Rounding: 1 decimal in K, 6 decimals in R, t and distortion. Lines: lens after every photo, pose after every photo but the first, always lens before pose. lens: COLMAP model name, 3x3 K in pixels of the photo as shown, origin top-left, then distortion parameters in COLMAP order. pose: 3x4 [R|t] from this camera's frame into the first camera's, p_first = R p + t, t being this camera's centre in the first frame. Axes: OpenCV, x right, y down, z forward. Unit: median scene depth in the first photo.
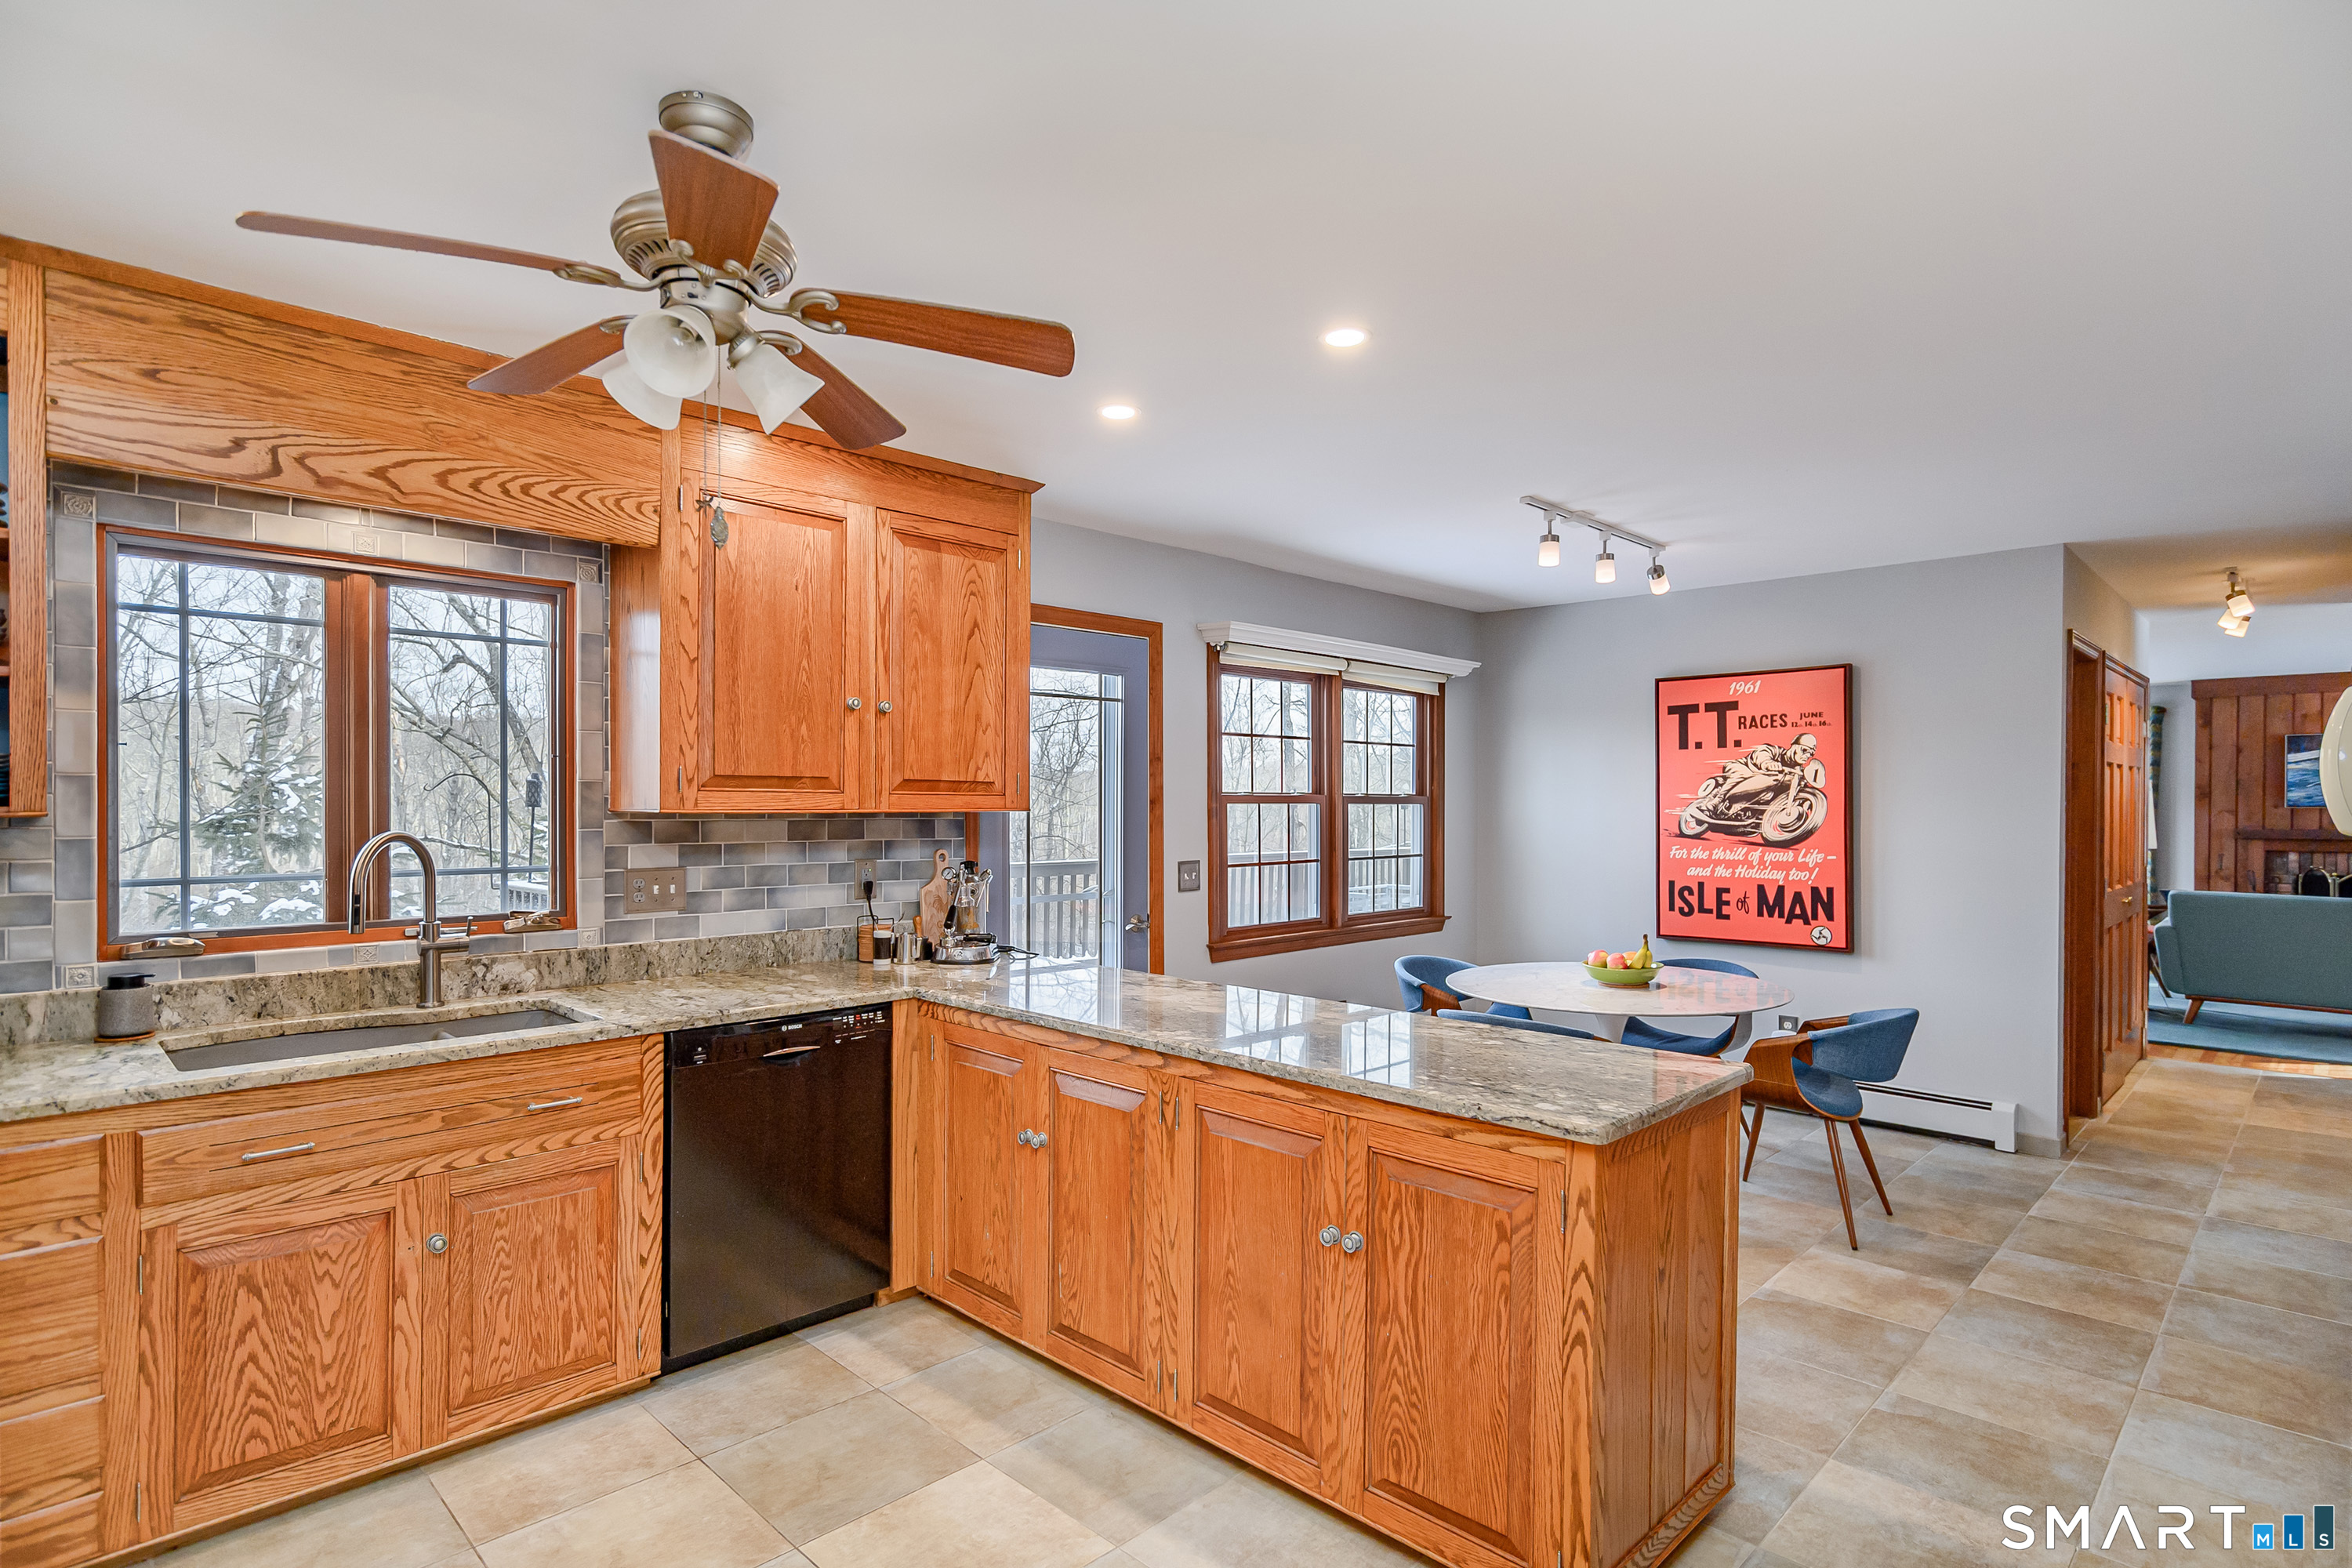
lens RADIAL K [[1195.1, 0, 1180.0], [0, 1195.1, 808.7], [0, 0, 1]] dist [-0.000552, -0.000509]
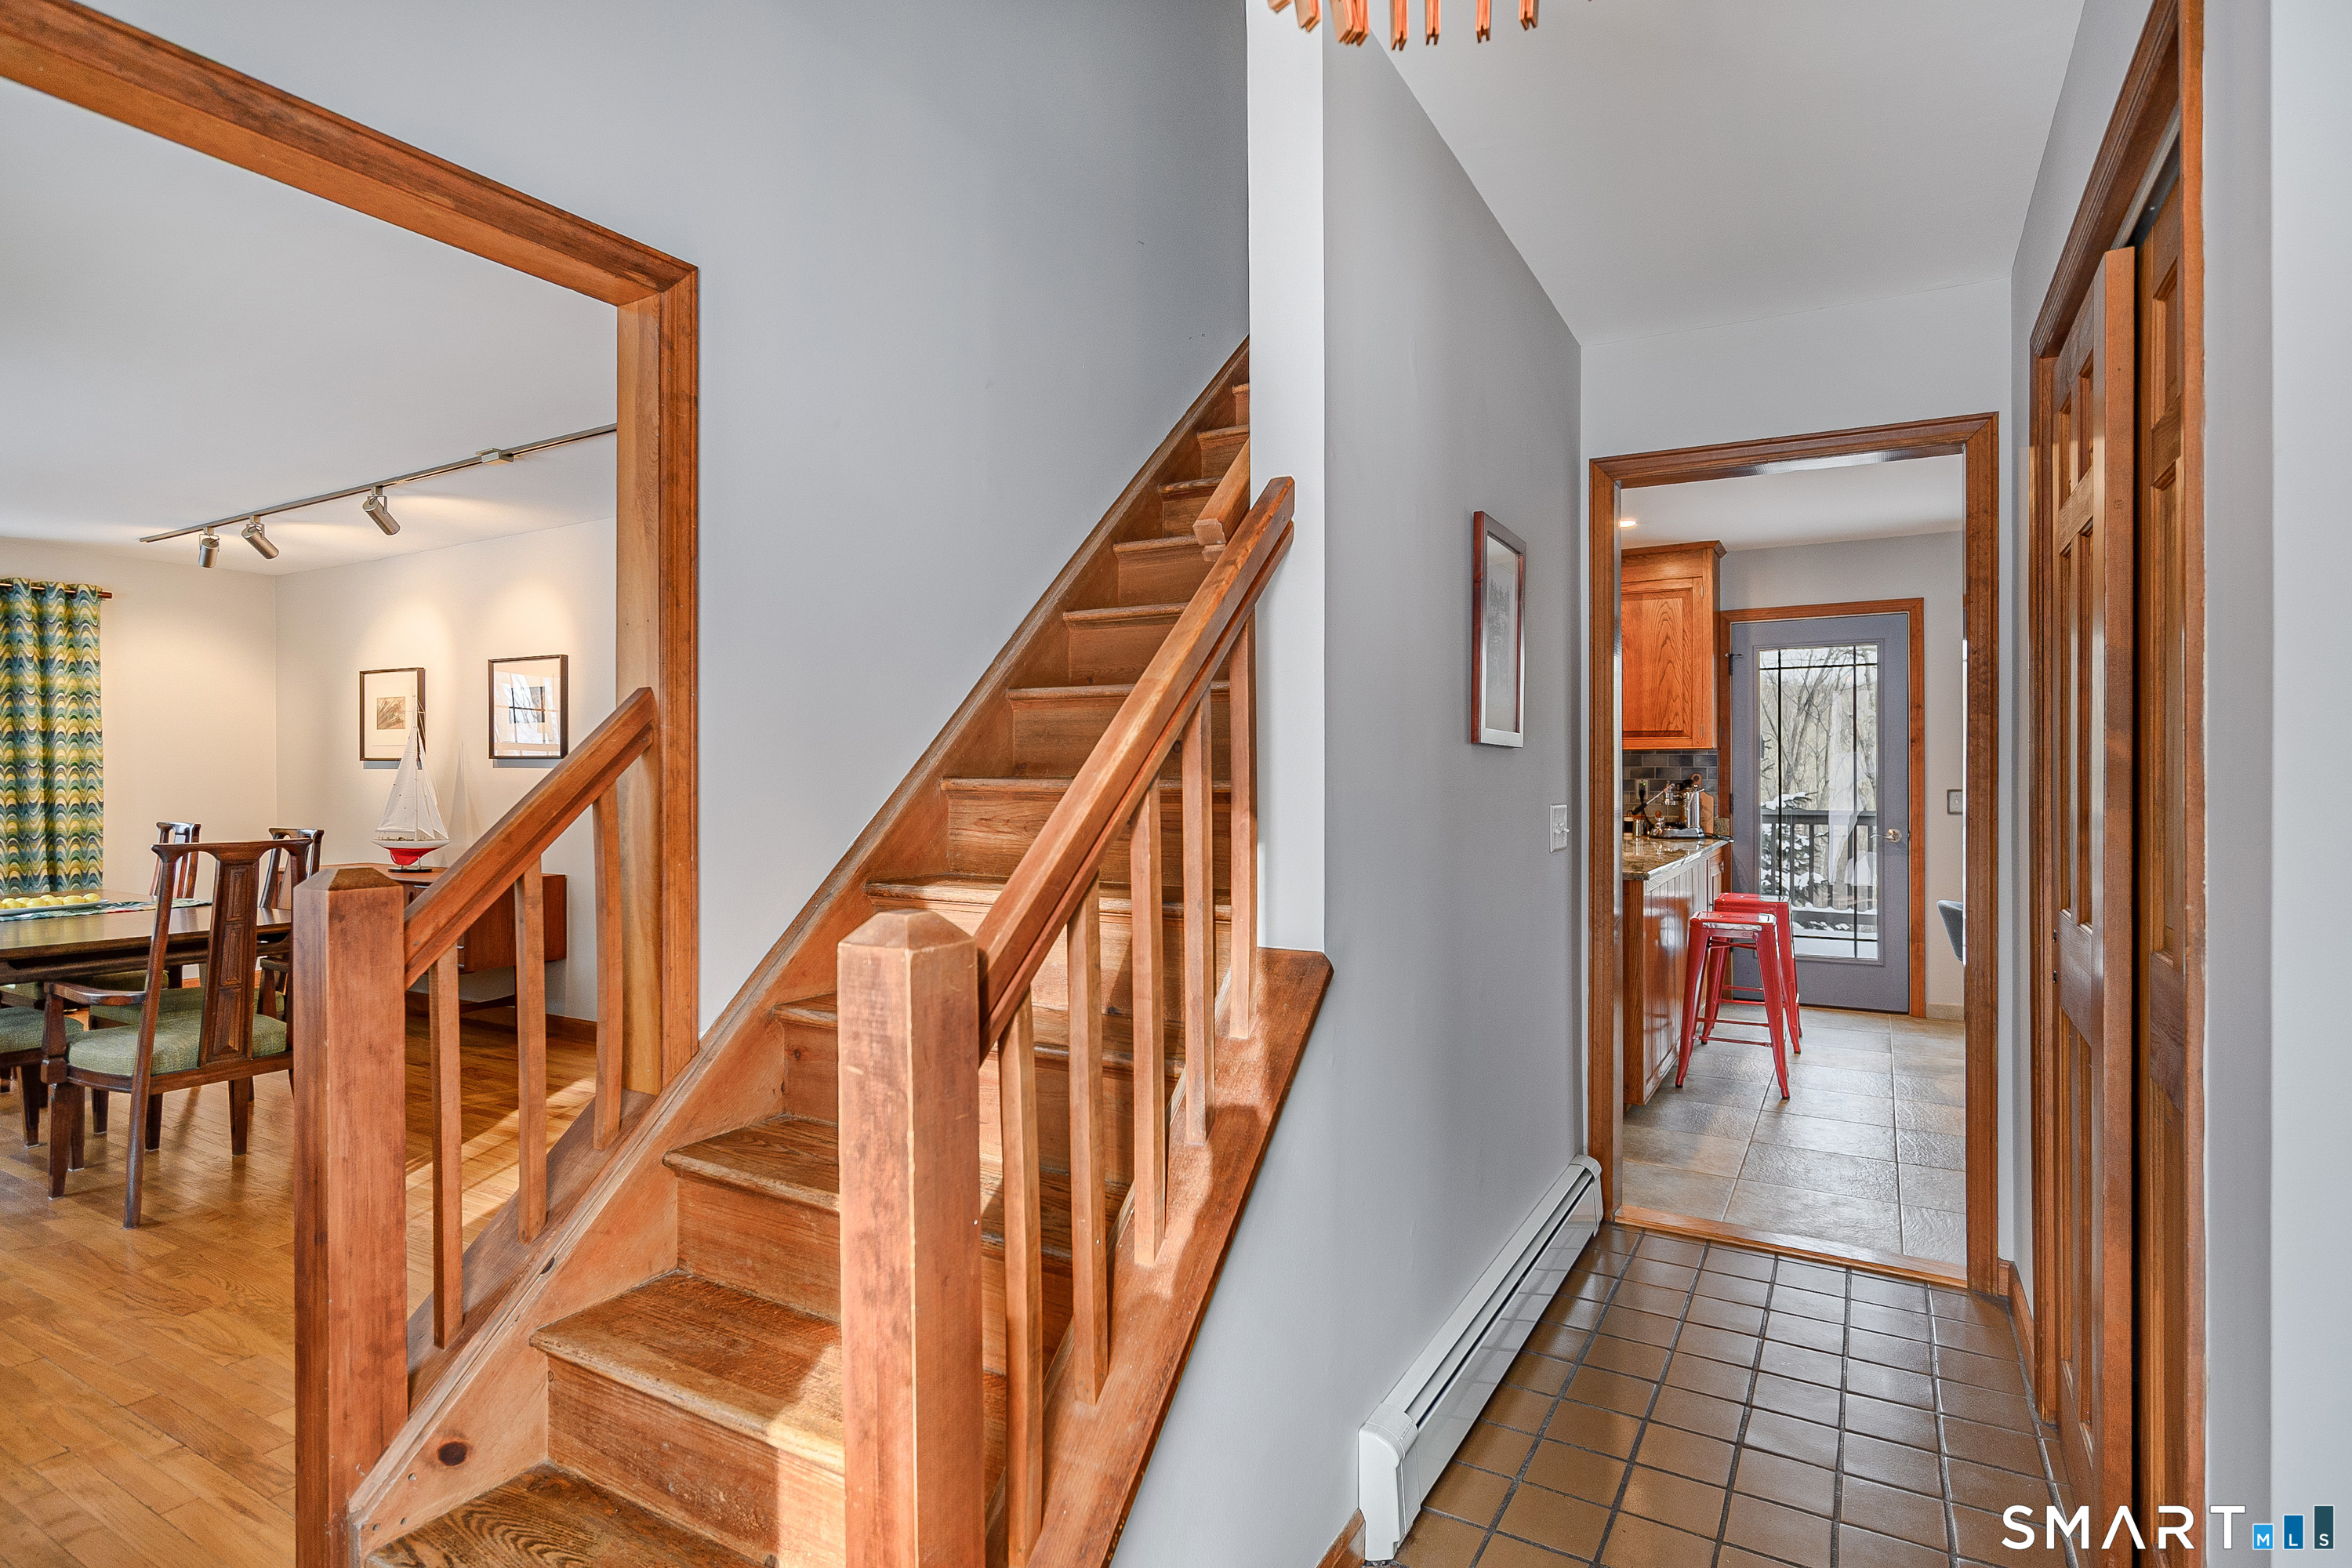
lens RADIAL K [[1200.3, 0, 1168.3], [0, 1200.3, 786.5], [0, 0, 1]] dist [-0.000936, -0.000142]
pose [[0.245823, 0.005950, -0.969297, 1.379834], [-0.000738, 0.999982, 0.005951, 0.049627], [0.969315, -0.000747, 0.245823, -0.105415]]
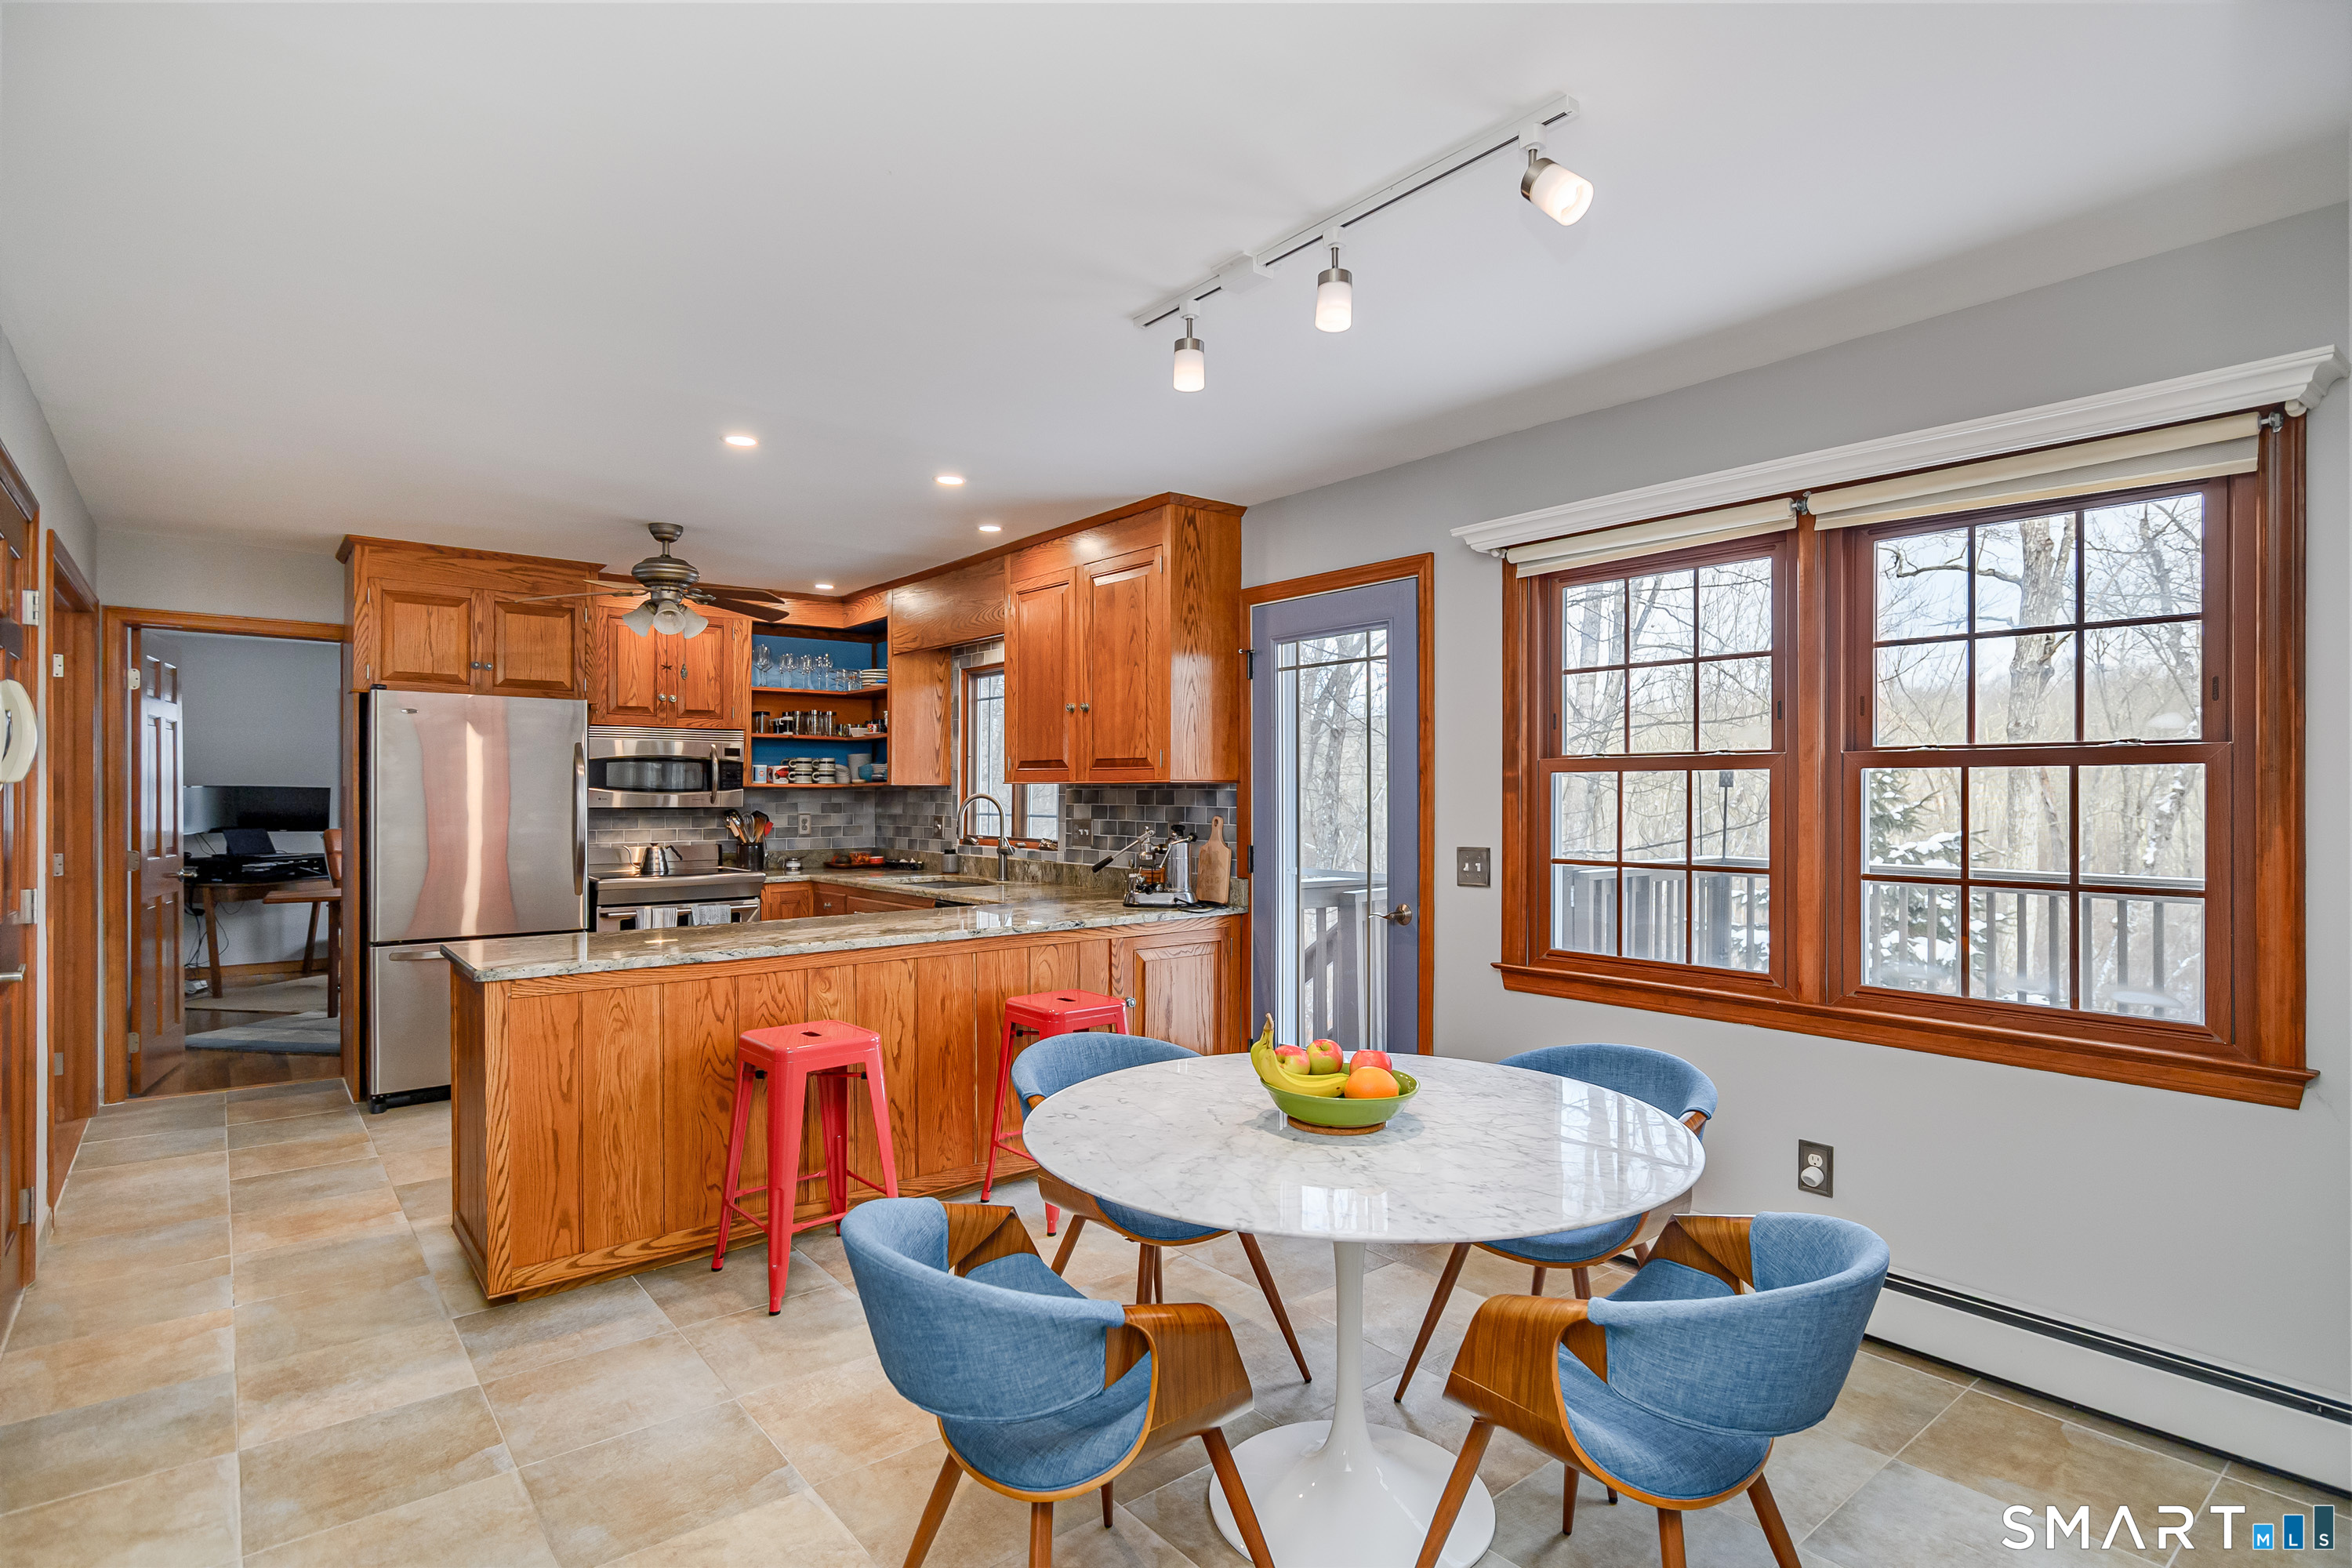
lens RADIAL K [[1183.1, 0, 1178.6], [0, 1183.1, 794.8], [0, 0, 1]] dist [0.000518, 0.000777]
pose [[-0.106339, 0.001963, -0.994328, 1.100847], [-0.004352, 0.999988, 0.002440, 0.012179], [0.994320, 0.004587, -0.106329, 1.250108]]
